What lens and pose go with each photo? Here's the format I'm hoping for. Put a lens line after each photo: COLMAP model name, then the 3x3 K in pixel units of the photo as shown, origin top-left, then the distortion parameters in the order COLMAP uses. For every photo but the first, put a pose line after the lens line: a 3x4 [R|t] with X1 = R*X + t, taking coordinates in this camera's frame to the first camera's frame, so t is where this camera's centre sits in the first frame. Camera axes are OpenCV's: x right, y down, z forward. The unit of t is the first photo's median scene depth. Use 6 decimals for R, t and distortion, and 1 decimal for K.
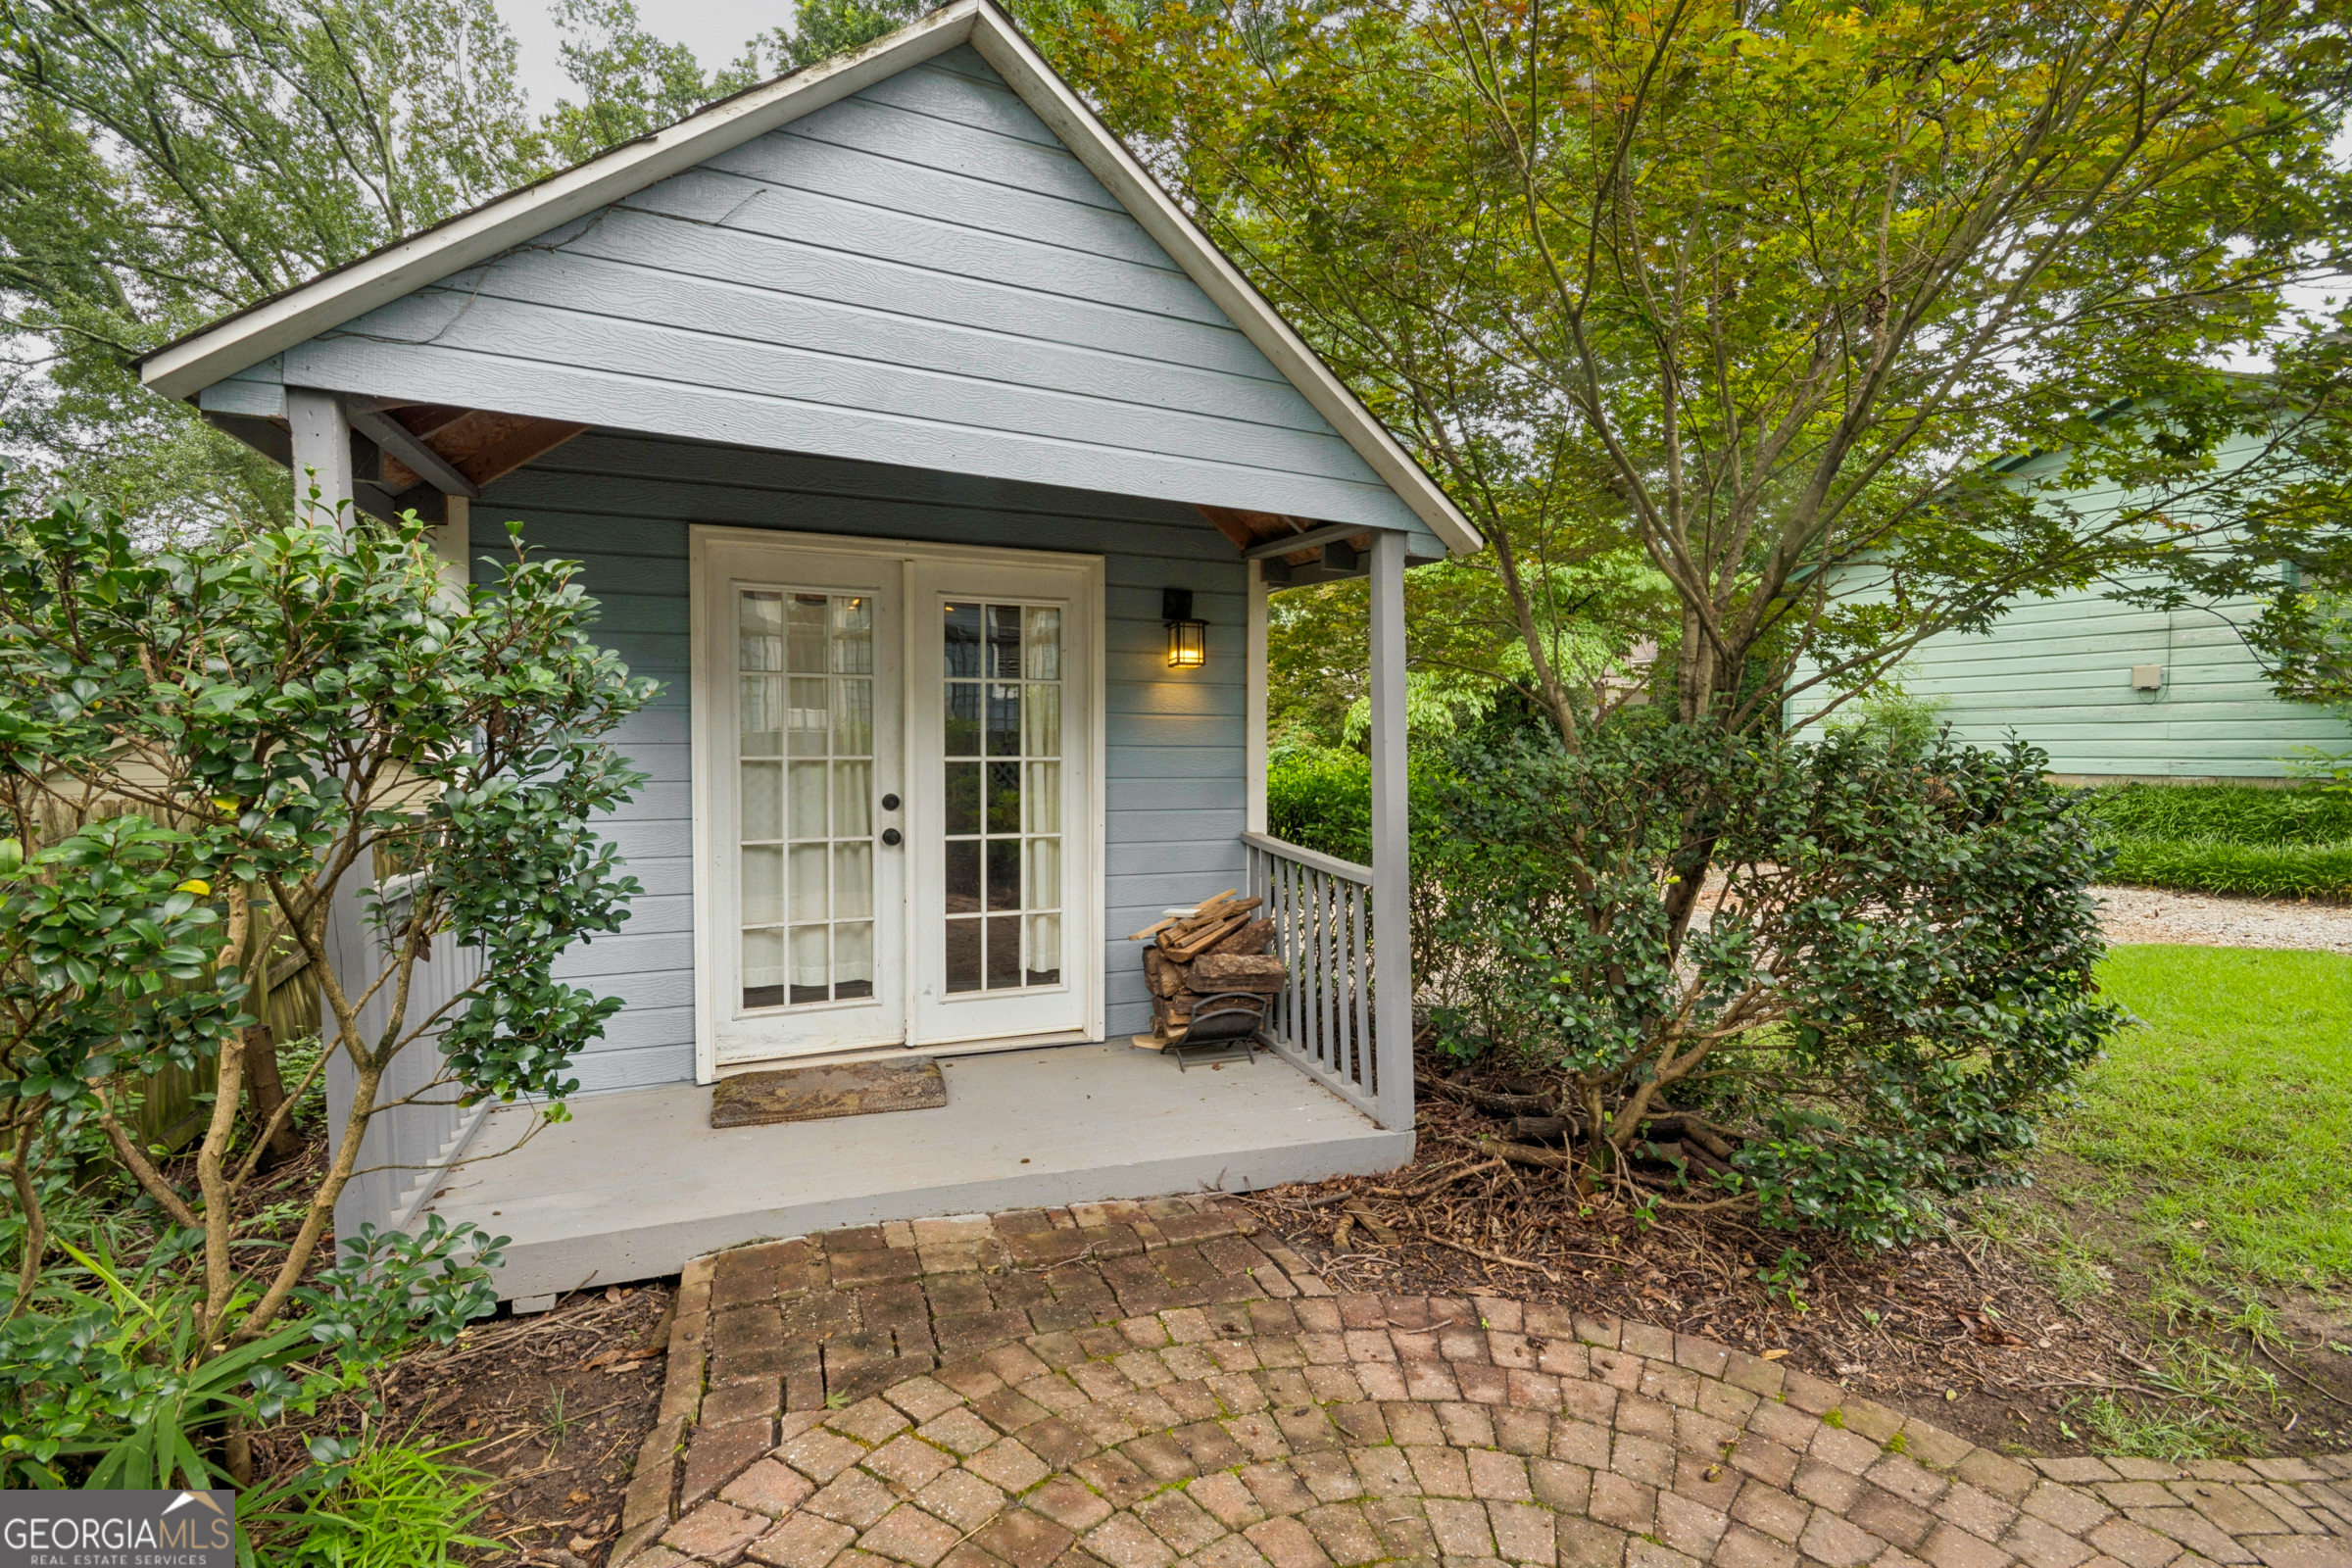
lens RADIAL K [[1019.3, 0, 1181.4], [0, 1019.3, 777.3], [0, 0, 1]] dist [0.014166, -0.003379]
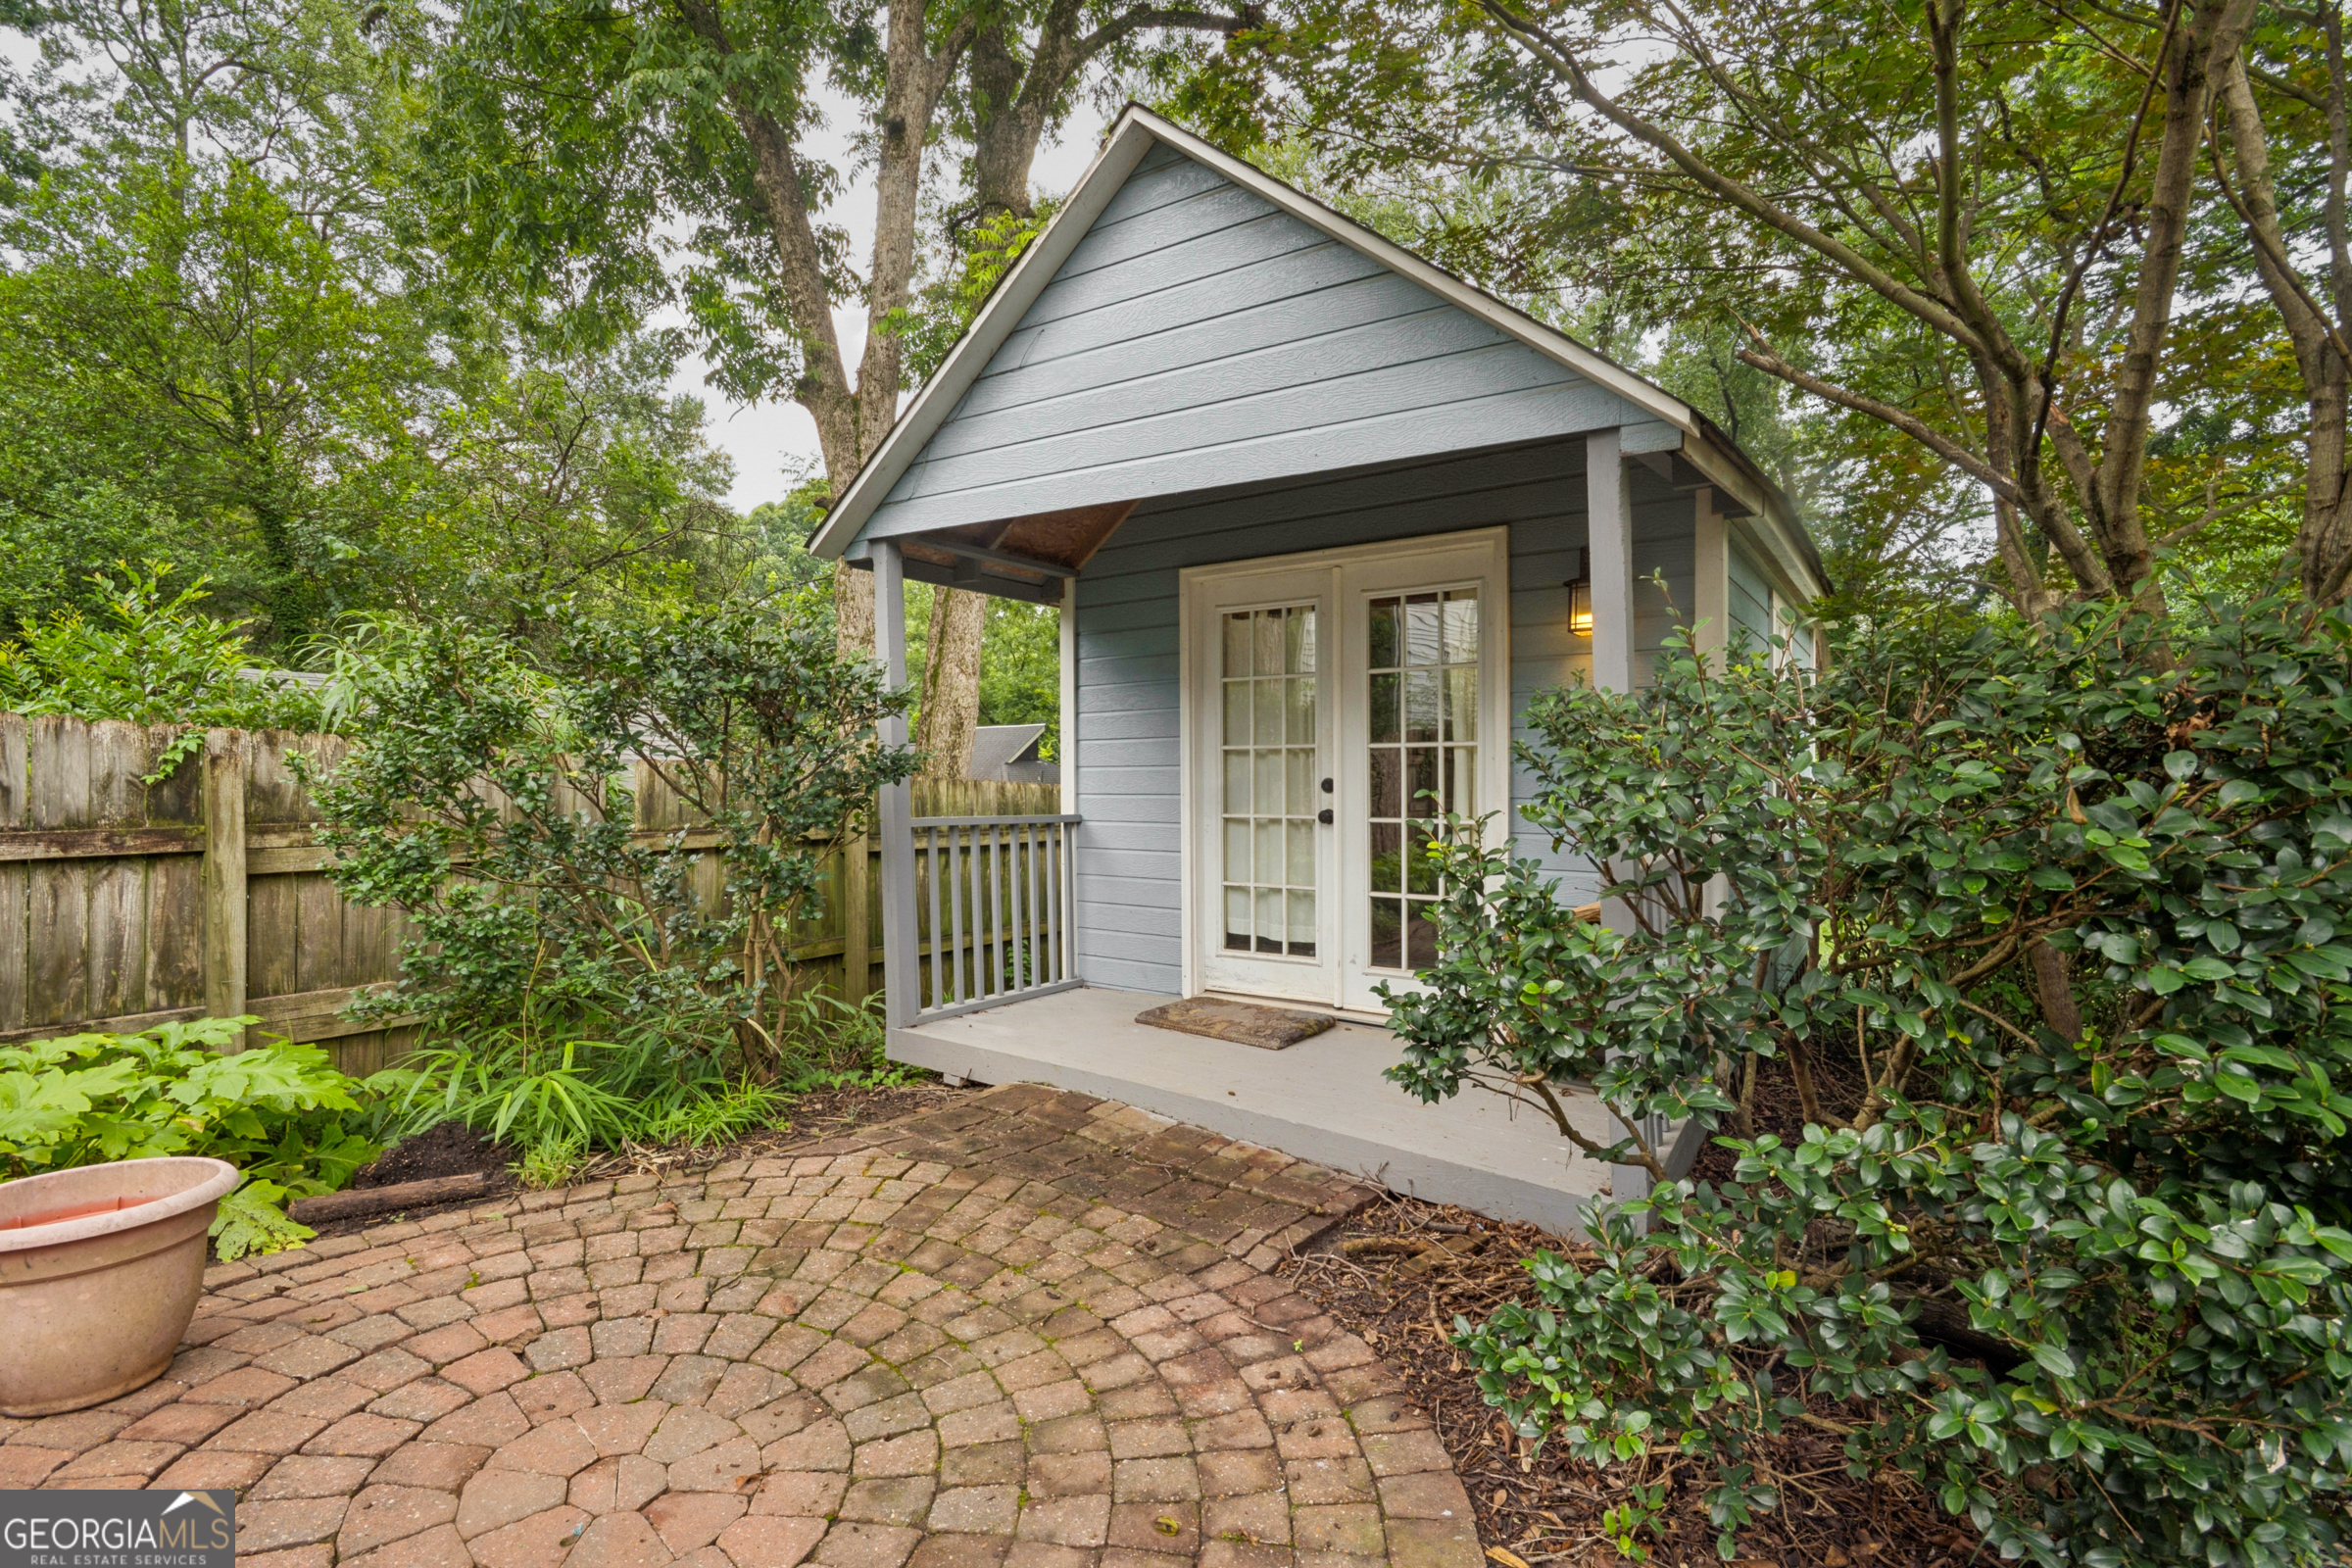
lens RADIAL K [[1019.3, 0, 1181.4], [0, 1019.3, 777.3], [0, 0, 1]] dist [0.014166, -0.003379]
pose [[0.569649, -0.000896, -0.821887, 0.759996], [-0.026196, 0.999472, -0.019246, 0.058209], [0.821470, 0.032493, 0.569325, 0.328419]]
